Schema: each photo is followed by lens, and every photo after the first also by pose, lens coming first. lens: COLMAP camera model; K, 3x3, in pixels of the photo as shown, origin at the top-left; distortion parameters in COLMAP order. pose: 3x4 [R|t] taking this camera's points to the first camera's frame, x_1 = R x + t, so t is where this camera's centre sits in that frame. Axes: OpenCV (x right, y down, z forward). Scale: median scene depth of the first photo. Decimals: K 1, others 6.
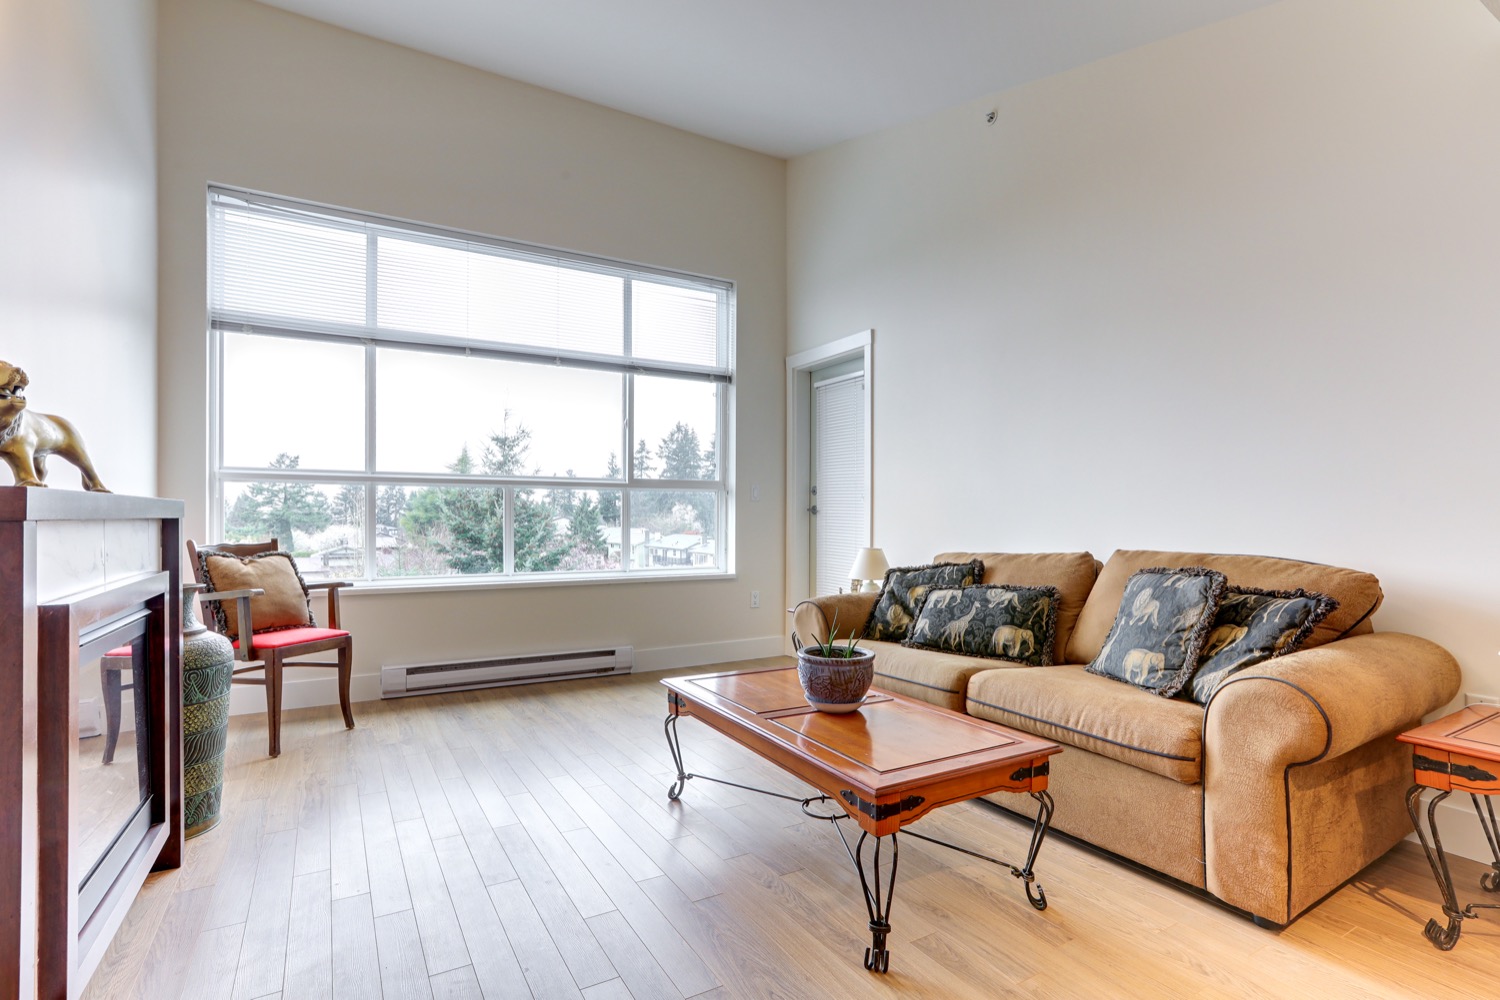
lens RADIAL K [[730.0, 0, 761.6], [0, 730.0, 520.1], [0, 0, 1]] dist [-0.045526, 0.032974]
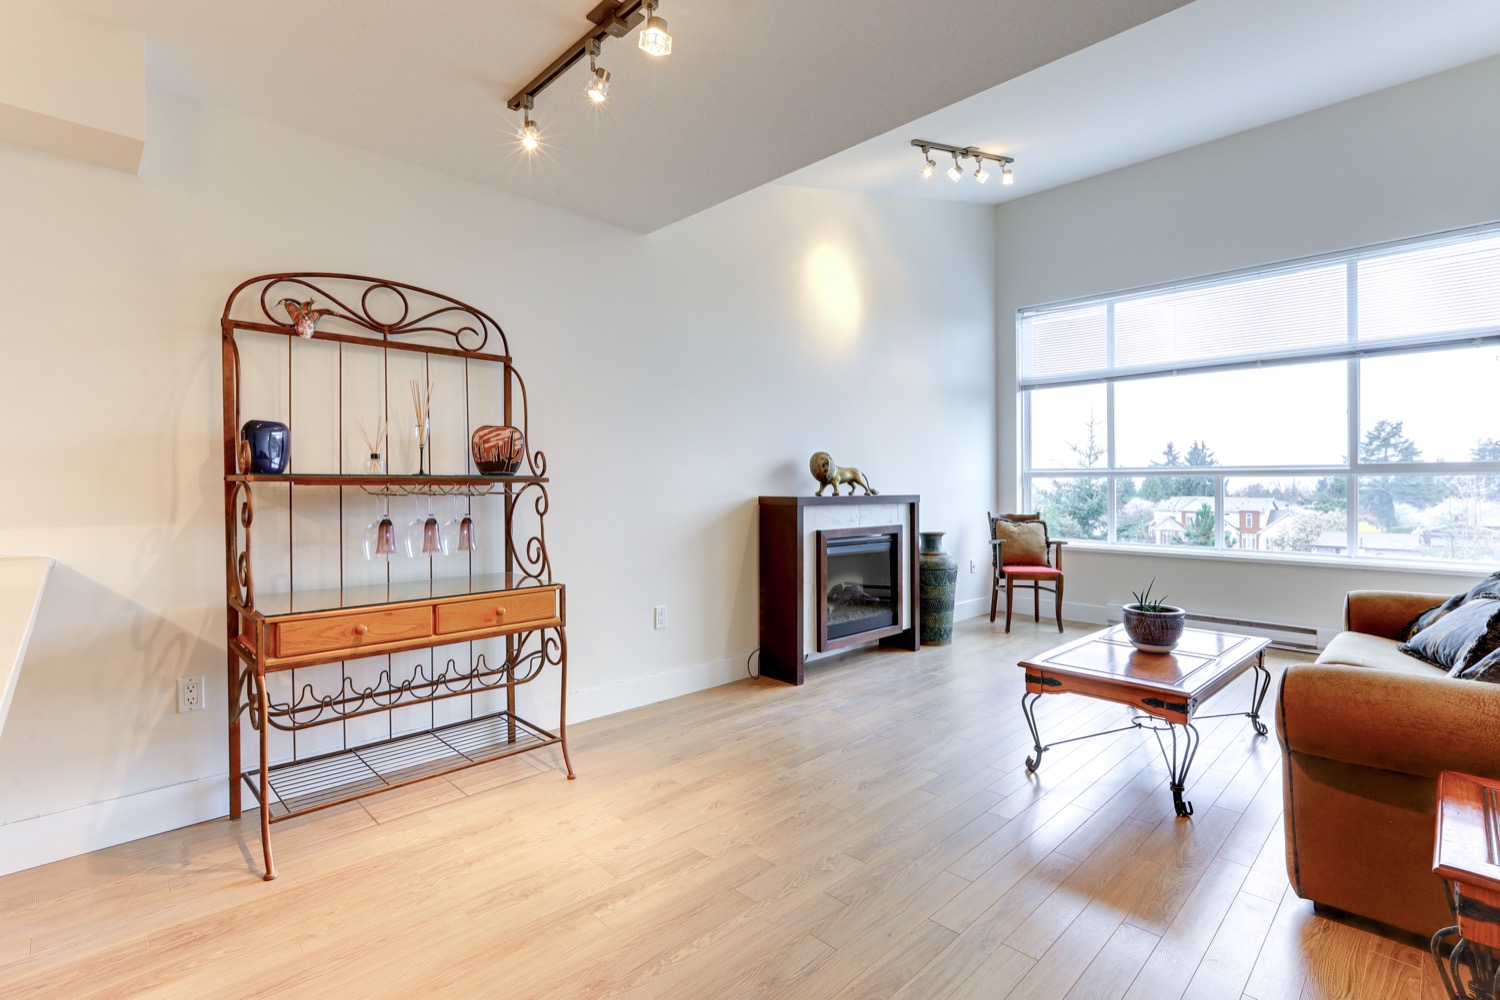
lens RADIAL K [[700.5, 0, 747.1], [0, 700.5, 481.3], [0, 0, 1]] dist [-0.039807, 0.021865]
pose [[0.229576, -0.009400, -0.973245, 0.765729], [-0.004352, 0.999933, -0.010684, -0.027417], [0.973281, 0.006689, 0.229520, -0.032074]]
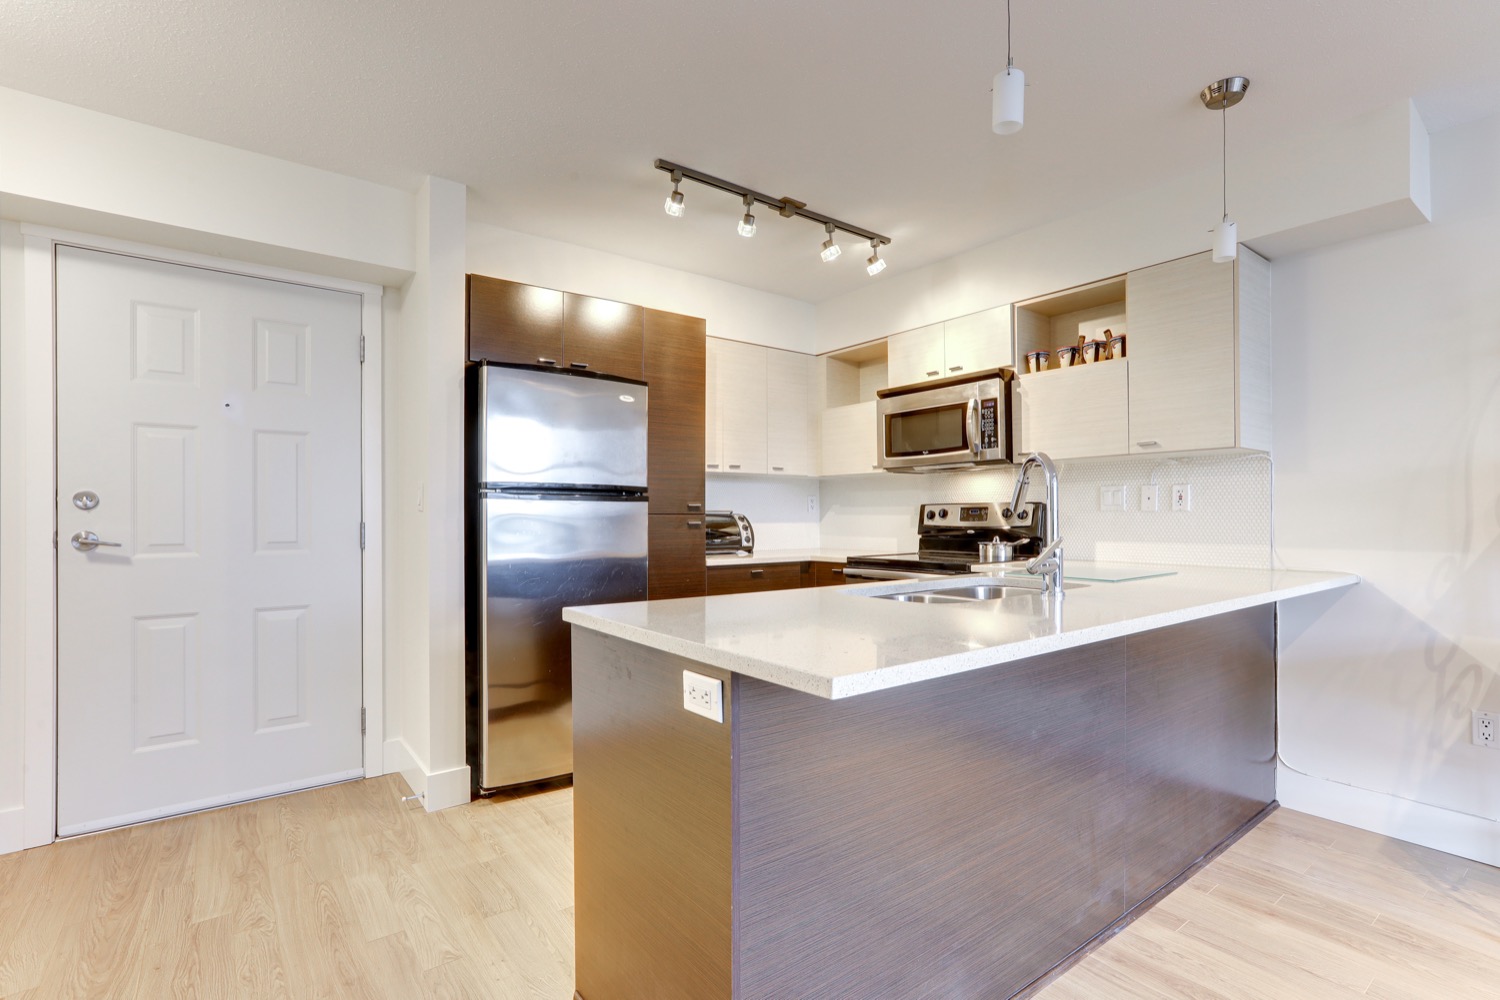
lens RADIAL K [[717.2, 0, 766.6], [0, 717.2, 500.6], [0, 0, 1]] dist [-0.028535, 0.017873]
pose [[-0.993535, -0.007375, -0.113286, 0.743212], [-0.006085, 0.999913, -0.011733, -0.029529], [0.113363, -0.010968, -0.993493, 0.178633]]
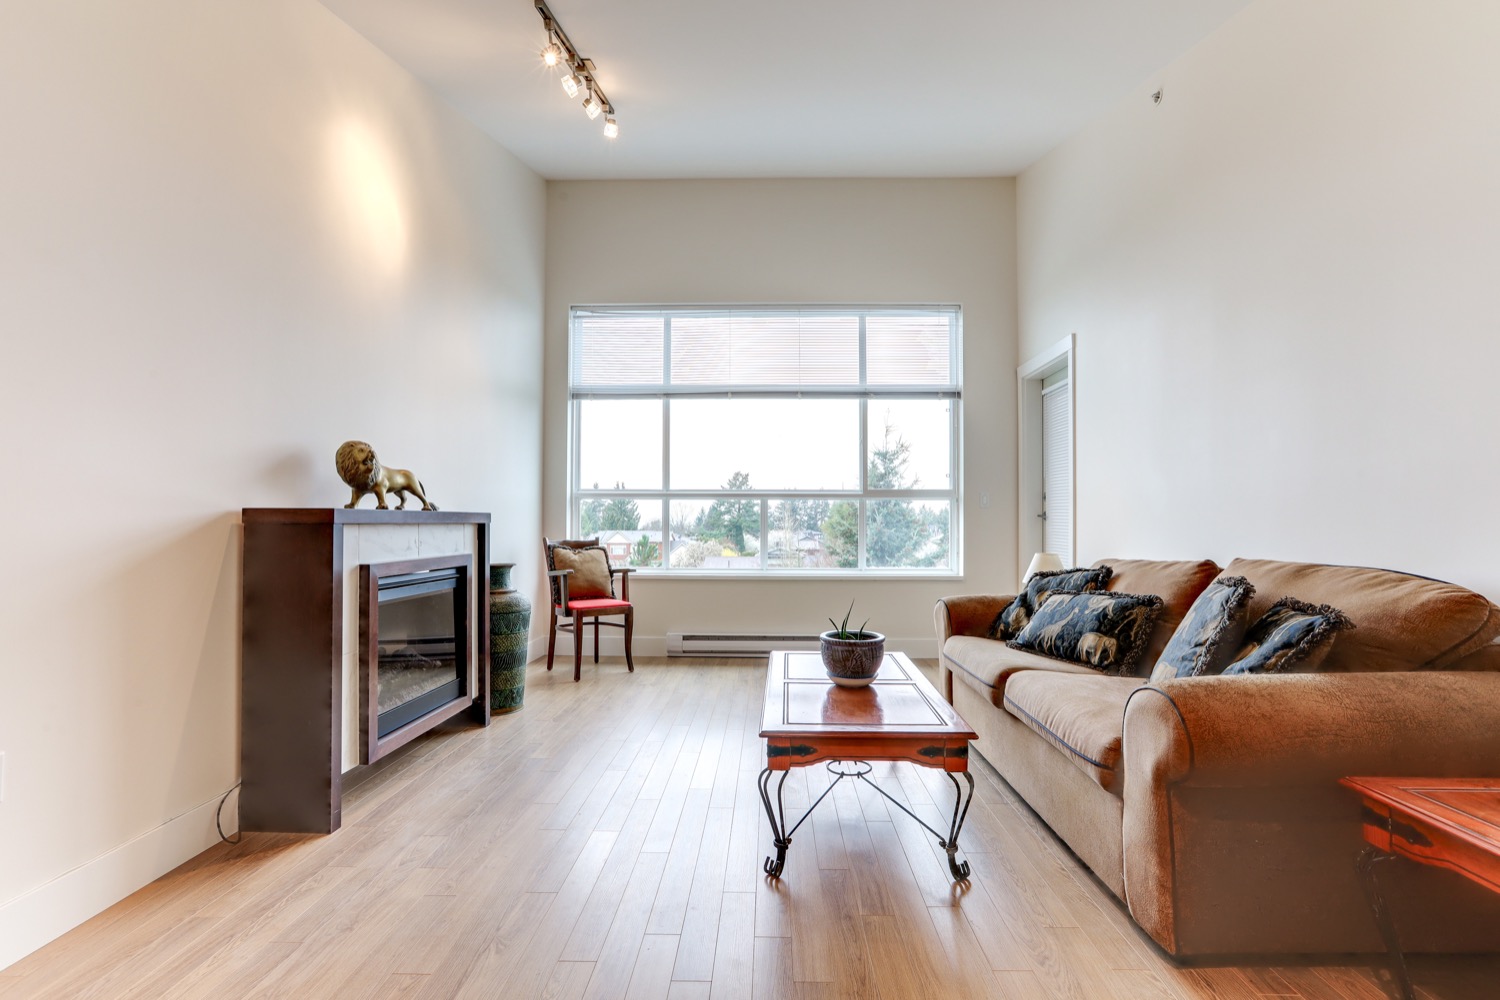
lens RADIAL K [[694.8, 0, 757.4], [0, 694.8, 511.6], [0, 0, 1]] dist [-0.041345, 0.027970]
pose [[0.846609, -0.009531, -0.532130, 0.366853], [-0.001833, 0.999781, -0.020824, 0.001489], [0.532212, 0.018605, 0.846406, -0.028041]]
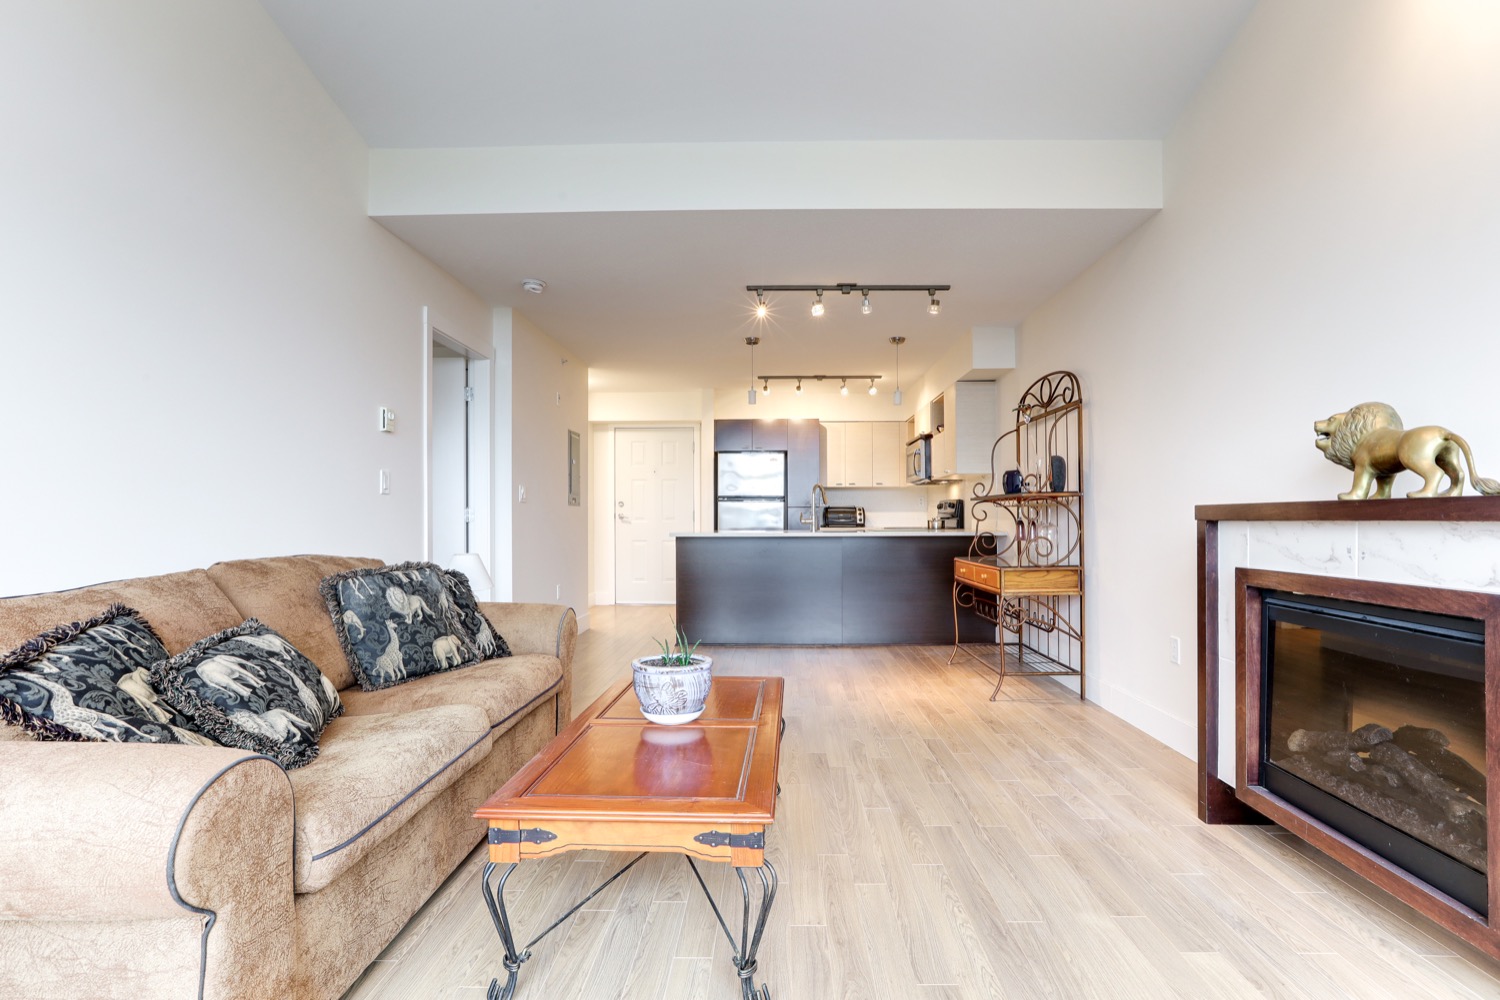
lens RADIAL K [[694.8, 0, 757.4], [0, 694.8, 511.6], [0, 0, 1]] dist [-0.041345, 0.027970]
pose [[-0.839113, -0.000241, 0.543957, -0.328785], [0.001698, 0.999994, 0.003063, -0.014348], [-0.543954, 0.003494, -0.839108, 1.113116]]
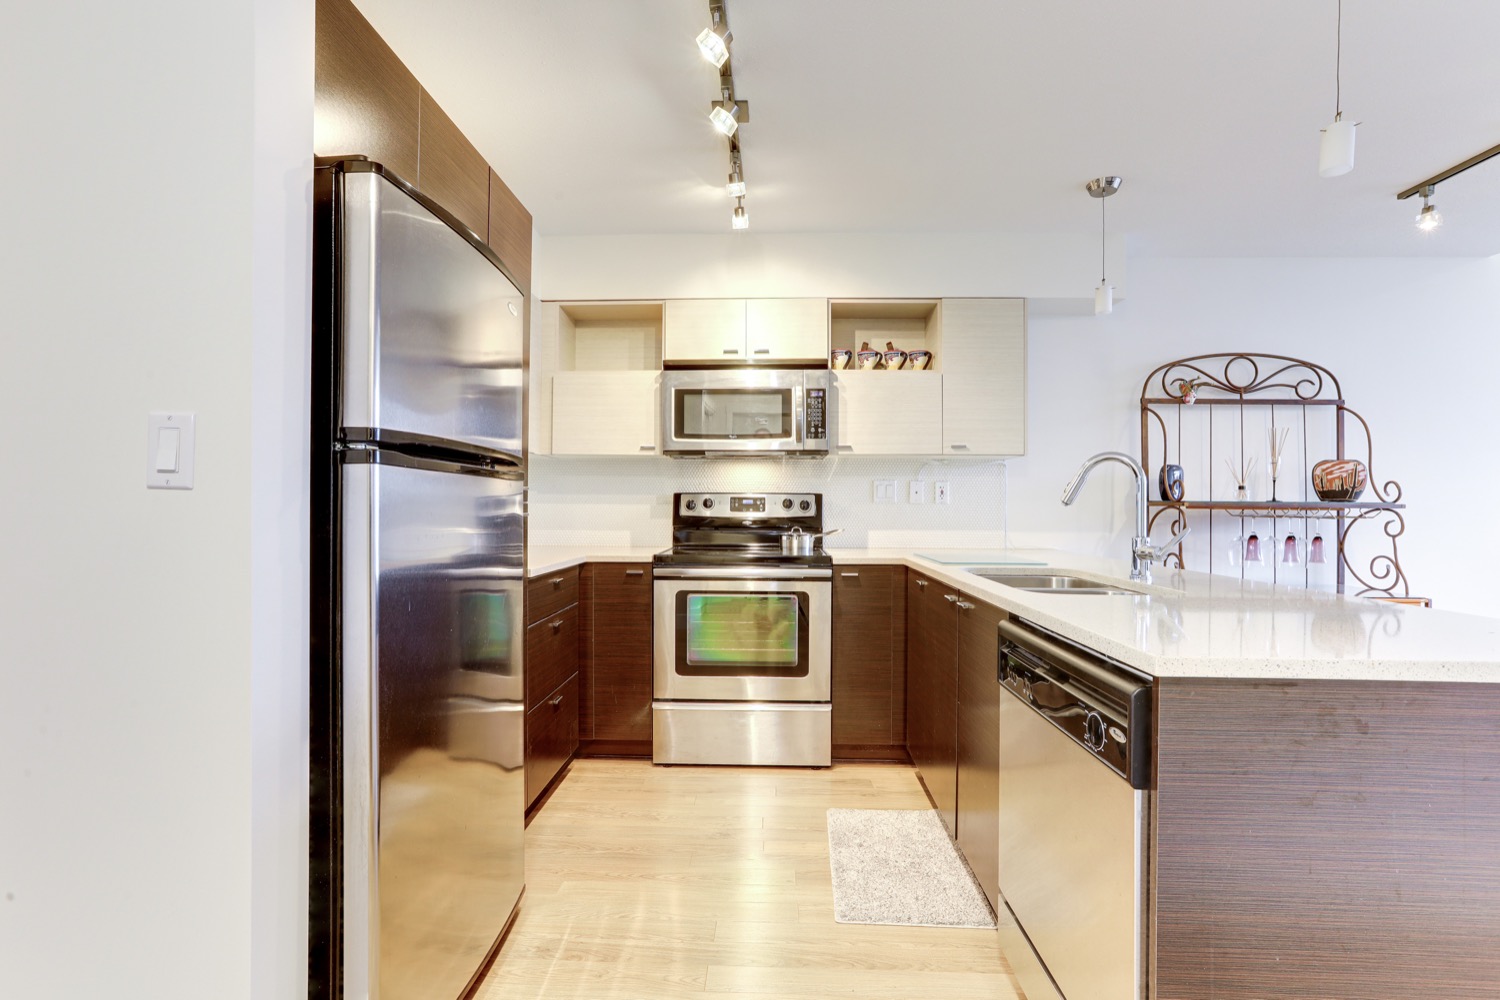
lens RADIAL K [[693.2, 0, 745.0], [0, 693.2, 504.4], [0, 0, 1]] dist [-0.042672, 0.026623]
pose [[-0.548009, -0.010863, -0.836402, 1.161020], [-0.018068, 0.999836, -0.001148, -0.022164], [0.836277, 0.014483, -0.548116, -0.308753]]
